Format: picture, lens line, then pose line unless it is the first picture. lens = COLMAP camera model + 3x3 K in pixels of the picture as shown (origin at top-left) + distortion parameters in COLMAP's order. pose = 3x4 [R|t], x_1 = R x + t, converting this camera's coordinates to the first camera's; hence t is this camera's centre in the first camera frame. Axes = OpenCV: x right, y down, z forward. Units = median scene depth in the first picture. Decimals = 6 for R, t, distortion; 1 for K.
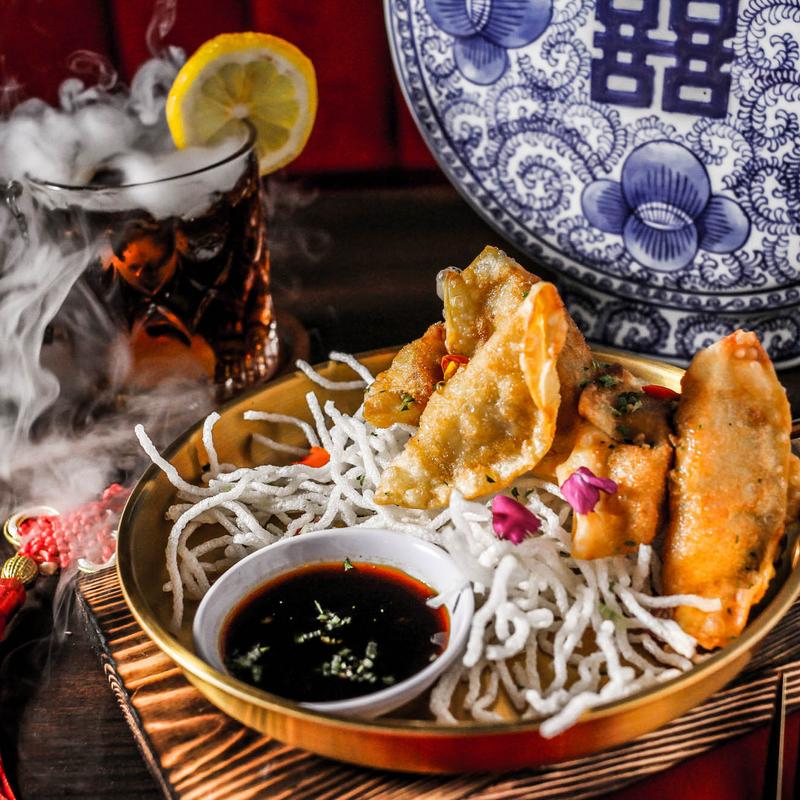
lens RADIAL K [[1415.0, 0, 400.0], [0, 1415.0, 400.0], [0, 0, 1]] dist [-0.109310, 0.020226]
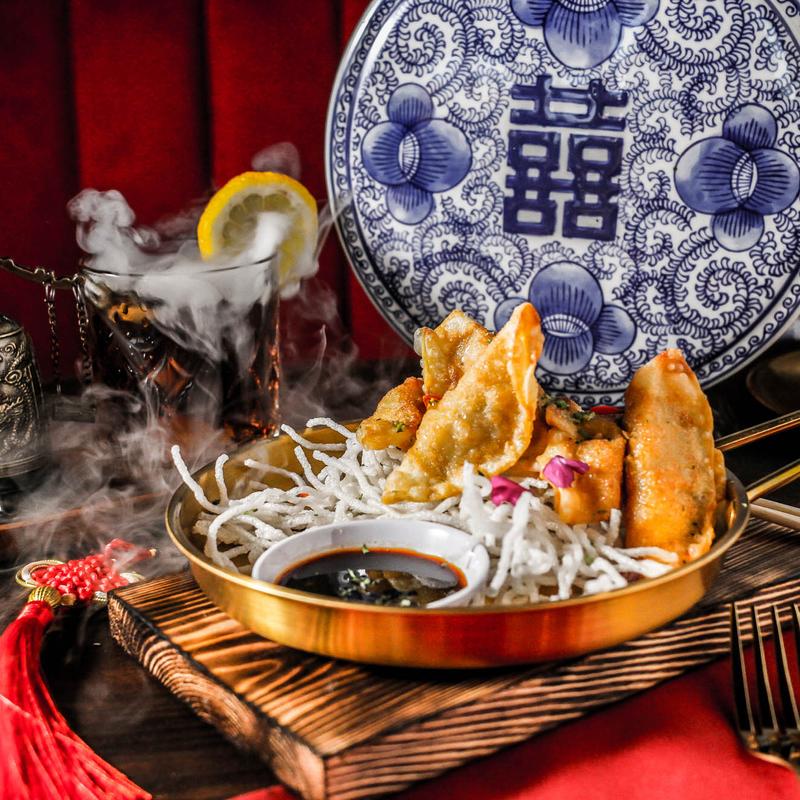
lens RADIAL K [[1415.0, 0, 400.0], [0, 1415.0, 400.0], [0, 0, 1]] dist [-0.109310, 0.020226]
pose [[0.983953, 0.001184, 0.178424, -0.176856], [0.041819, 0.970594, -0.237061, 0.223132], [-0.173458, 0.240719, 0.954970, -0.133823]]
